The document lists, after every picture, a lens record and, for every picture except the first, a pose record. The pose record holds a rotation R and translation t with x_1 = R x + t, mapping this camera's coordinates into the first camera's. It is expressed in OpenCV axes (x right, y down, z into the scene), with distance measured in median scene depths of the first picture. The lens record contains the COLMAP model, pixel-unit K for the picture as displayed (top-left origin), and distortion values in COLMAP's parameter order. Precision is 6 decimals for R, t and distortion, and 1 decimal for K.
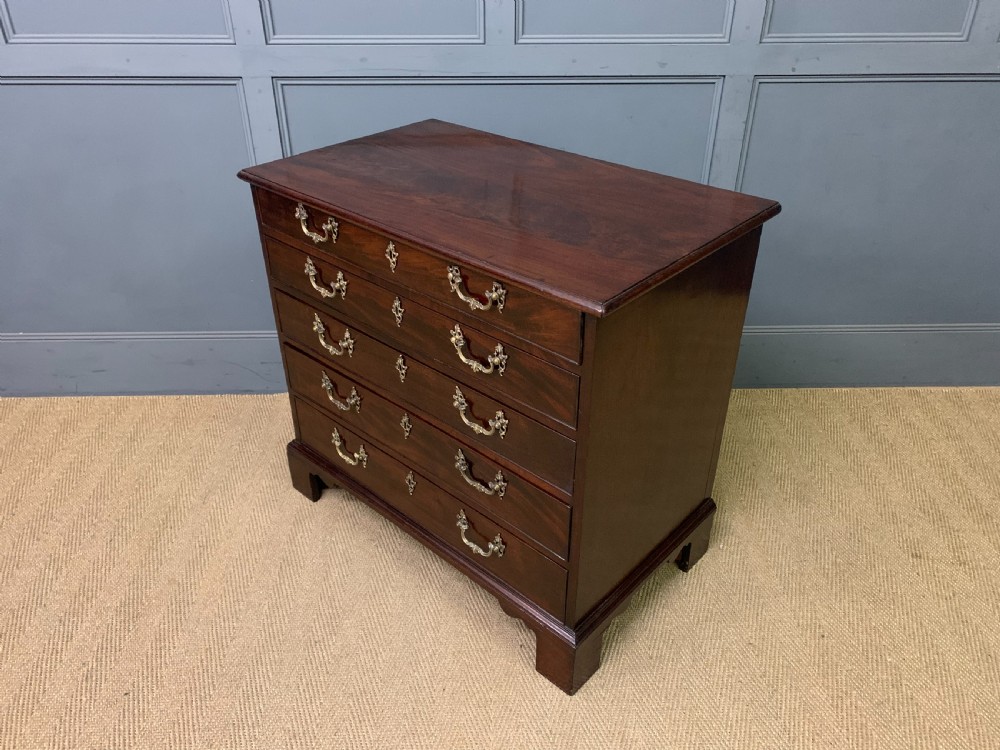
lens RADIAL K [[786.1, 0, 500.0], [0, 786.1, 375.0], [0, 0, 1]] dist [0.006549, 0.000742]
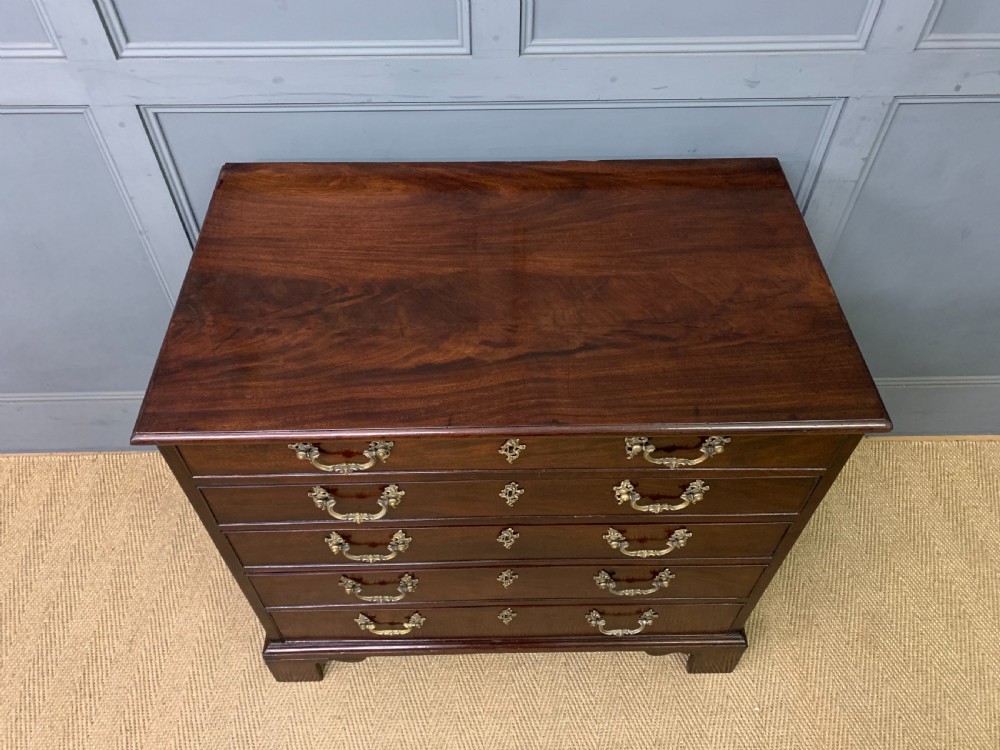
lens RADIAL K [[781.7, 0, 500.3], [0, 781.7, 381.9], [0, 0, 1]] dist [0.008746, 0.002530]
pose [[0.999997, 0.000486, 0.002184, 0.002380], [-0.001138, 0.950808, 0.309777, -0.375097], [-0.001926, -0.309779, 0.950807, 0.340505]]
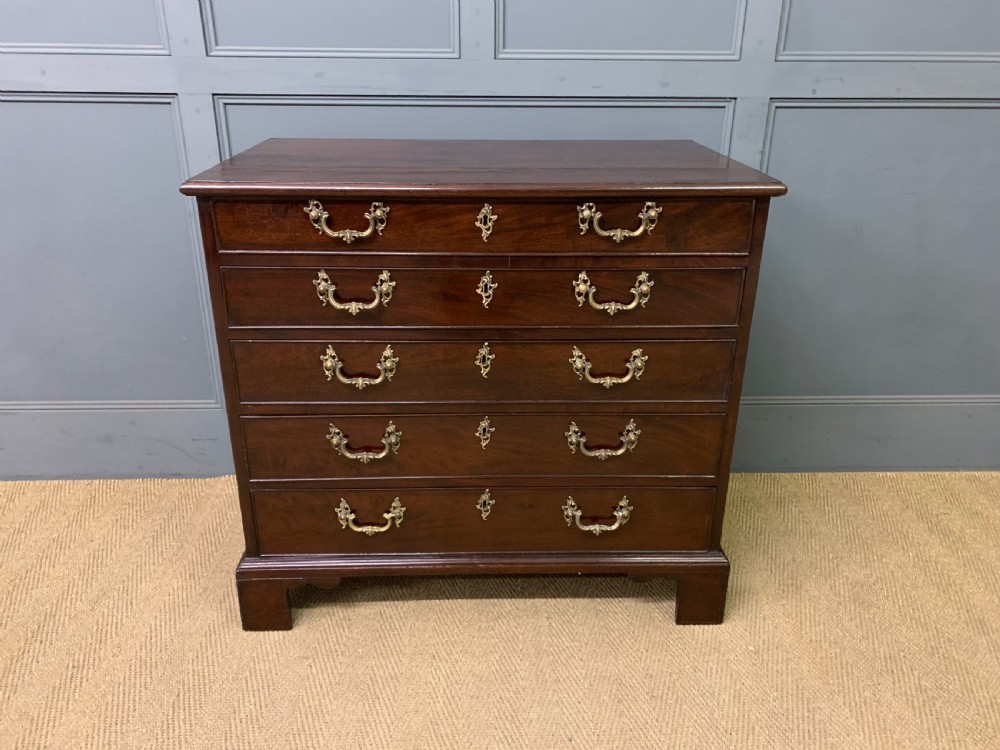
lens RADIAL K [[783.2, 0, 500.6], [0, 783.2, 368.8], [0, 0, 1]] dist [0.009631, 0.003873]
pose [[0.999932, 0.001669, 0.011512, 0.016346], [0.000300, 0.985624, -0.168954, 0.064755], [-0.011629, 0.168946, 0.985557, 0.208119]]
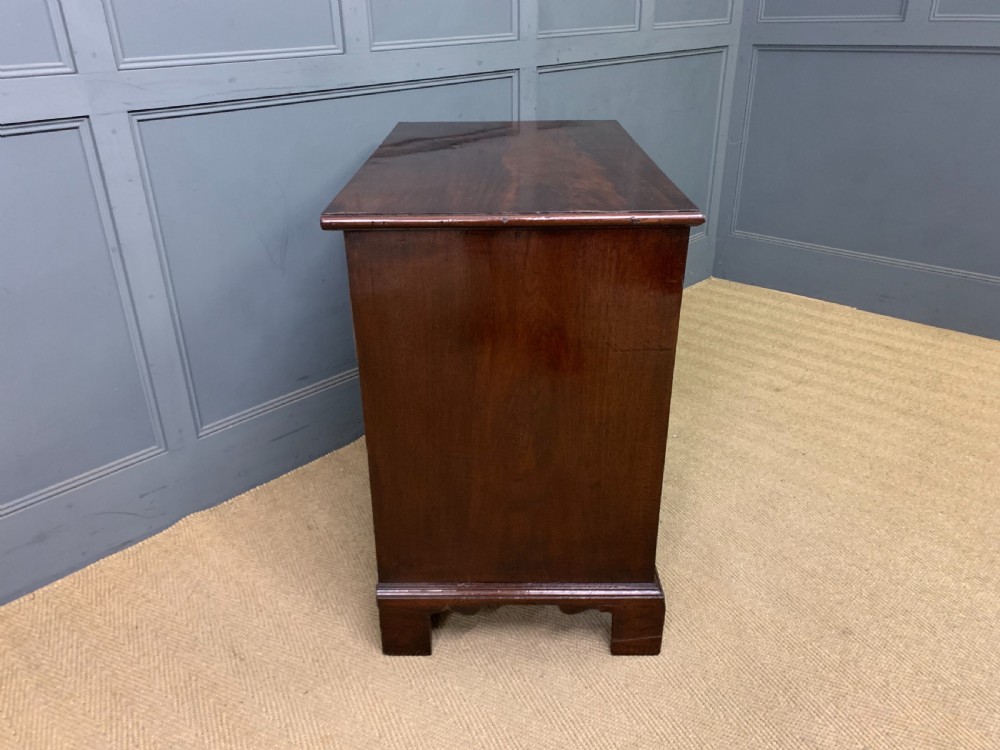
lens RADIAL K [[781.7, 0, 500.3], [0, 781.7, 381.9], [0, 0, 1]] dist [0.008746, 0.002530]
pose [[0.711723, -0.324675, 0.622926, -0.621845], [0.385574, 0.921813, 0.039921, -0.017438], [-0.587182, 0.211771, 0.781262, 0.233568]]
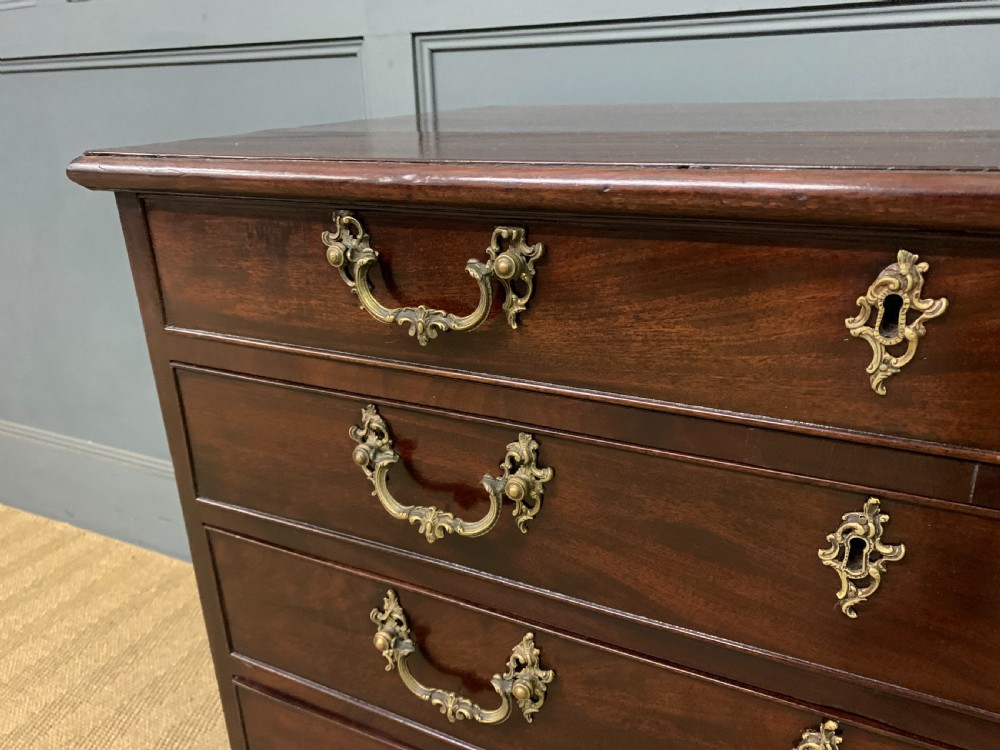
lens RADIAL K [[788.0, 0, 484.4], [0, 788.0, 393.9], [0, 0, 1]] dist [0.054233, -0.000198]
pose [[0.872687, 0.145991, -0.465945, 0.017081], [-0.227954, 0.965696, -0.124370, -0.111281], [0.431804, 0.214750, 0.876029, 0.651041]]
